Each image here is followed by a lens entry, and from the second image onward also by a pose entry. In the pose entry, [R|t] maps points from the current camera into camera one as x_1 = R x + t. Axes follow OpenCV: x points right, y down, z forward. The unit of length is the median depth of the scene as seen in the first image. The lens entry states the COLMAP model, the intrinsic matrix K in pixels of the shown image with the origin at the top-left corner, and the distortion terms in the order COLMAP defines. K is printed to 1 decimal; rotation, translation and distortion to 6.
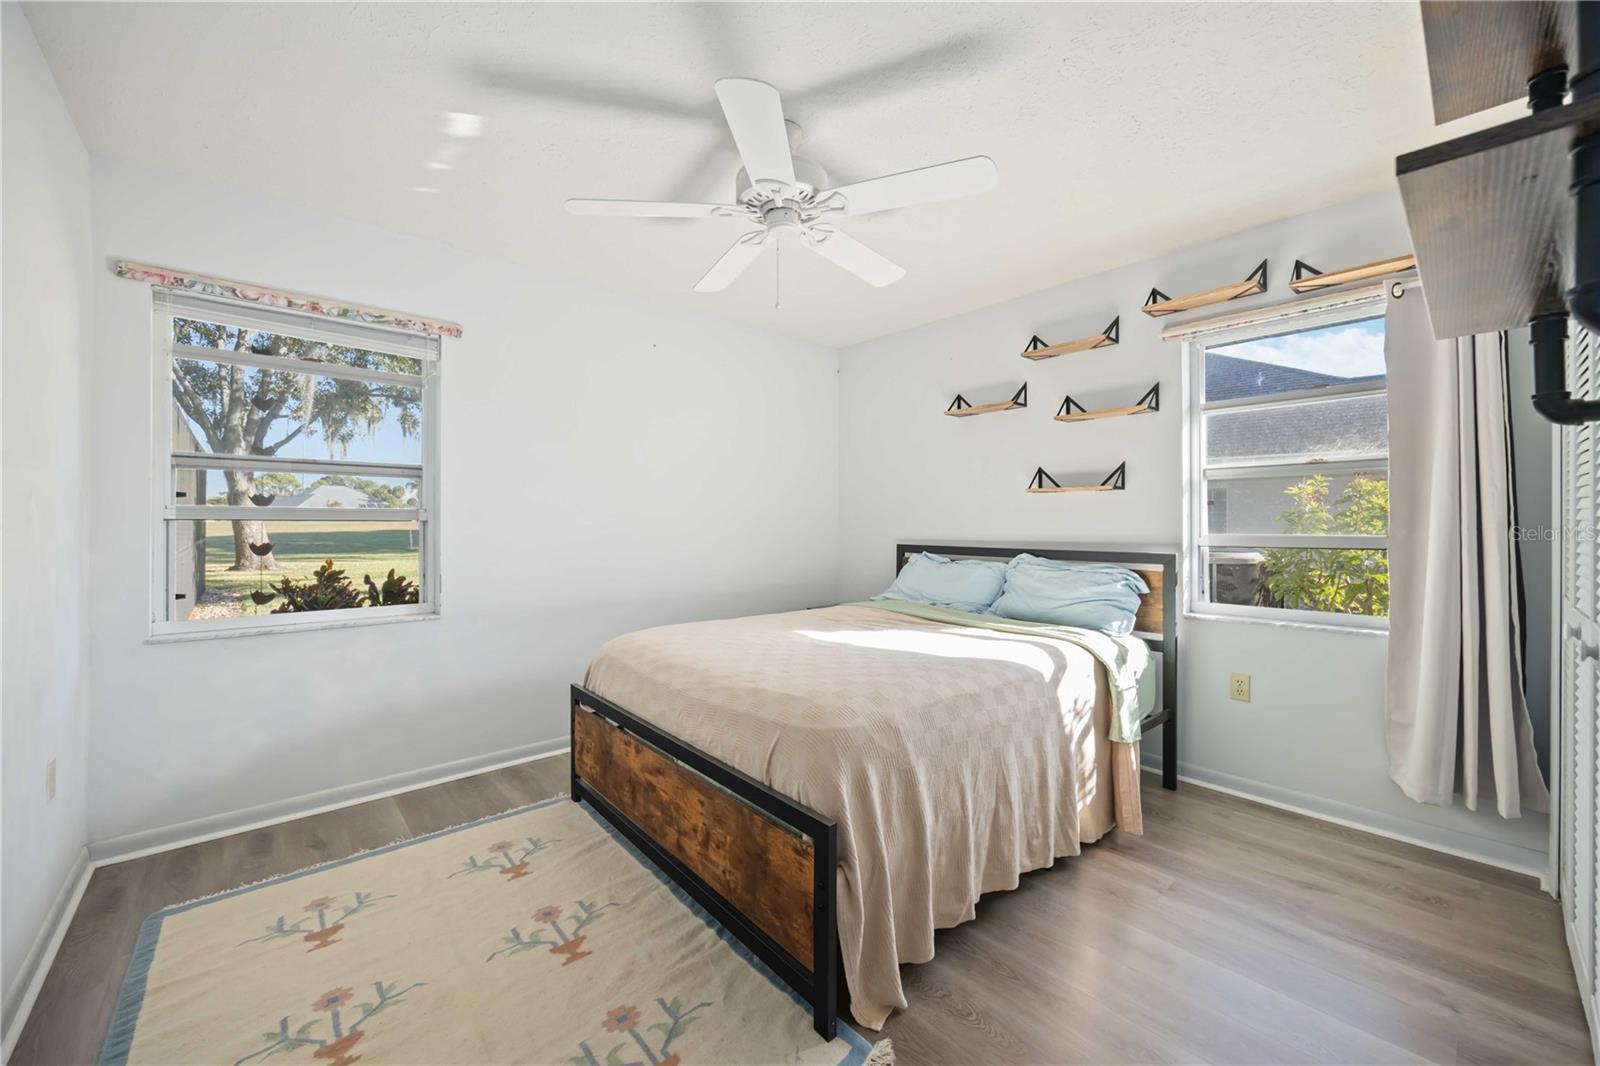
lens RADIAL K [[621.2, 0, 795.9], [0, 621.2, 524.6], [0, 0, 1]] dist [0.000959, -0.000324]
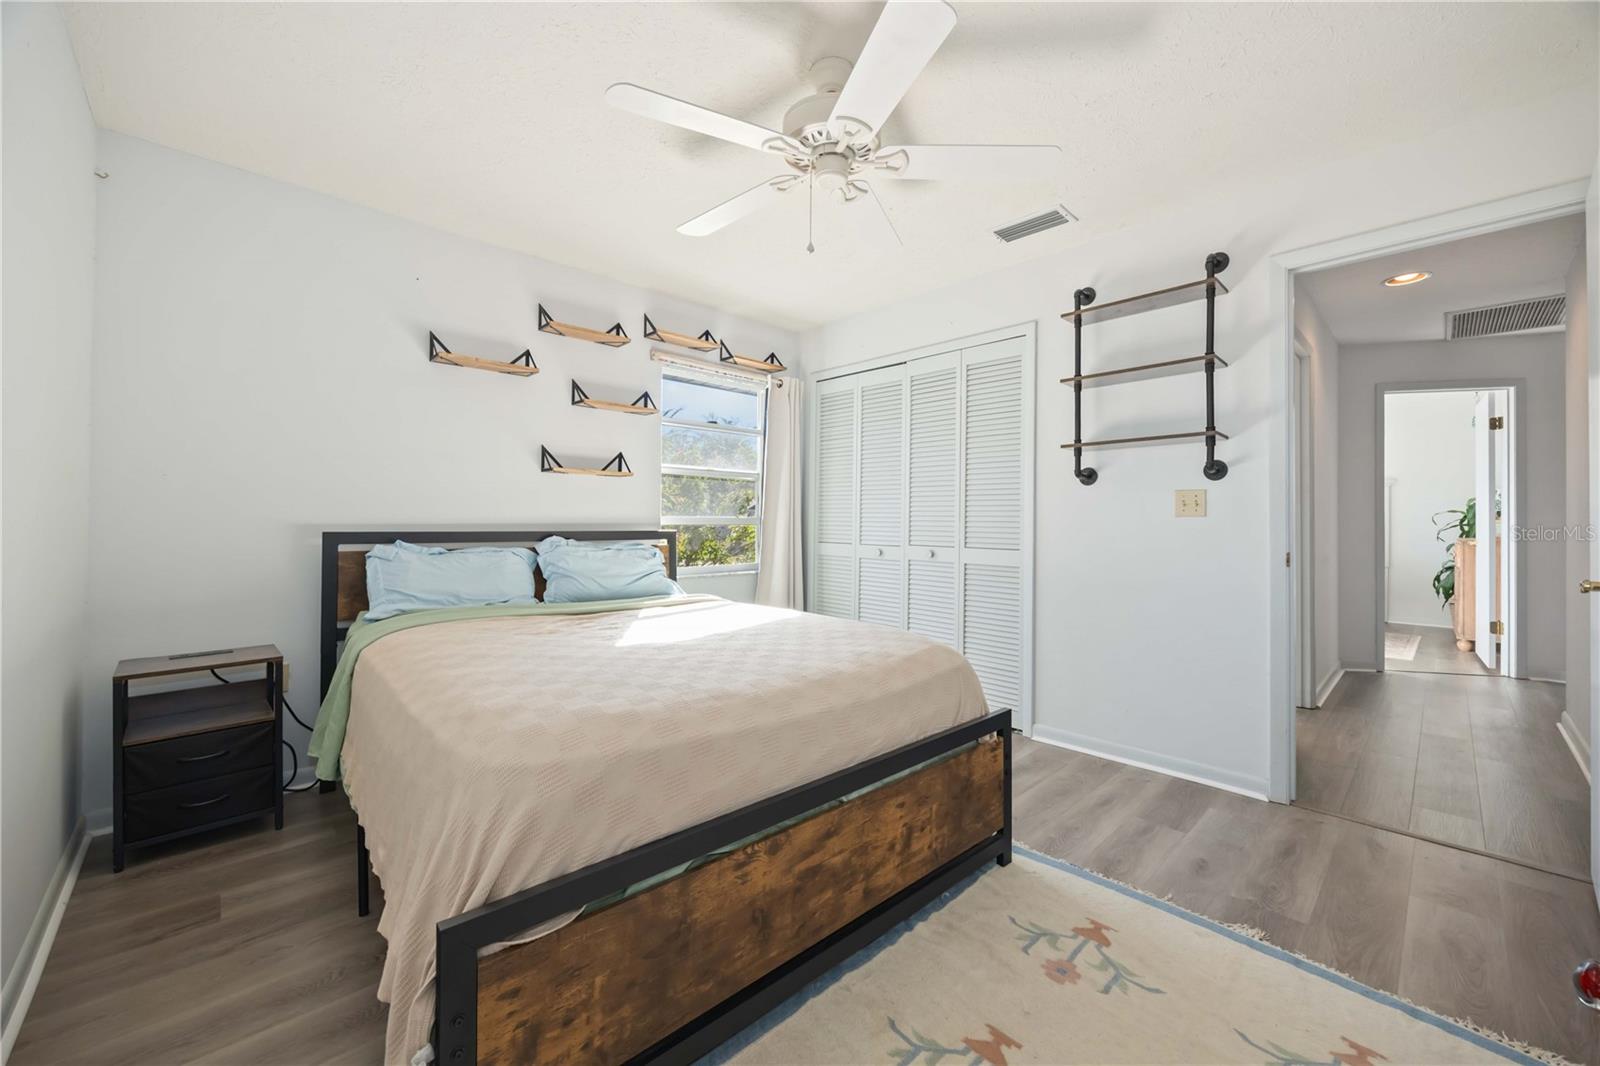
lens RADIAL K [[621.2, 0, 794.5], [0, 621.2, 522.0], [0, 0, 1]] dist [0.000959, -0.000324]
pose [[-0.034943, -0.001282, 0.999388, -0.964822], [-0.001125, 0.999999, 0.001243, 0.039270], [-0.999389, -0.001081, -0.034944, 1.104791]]
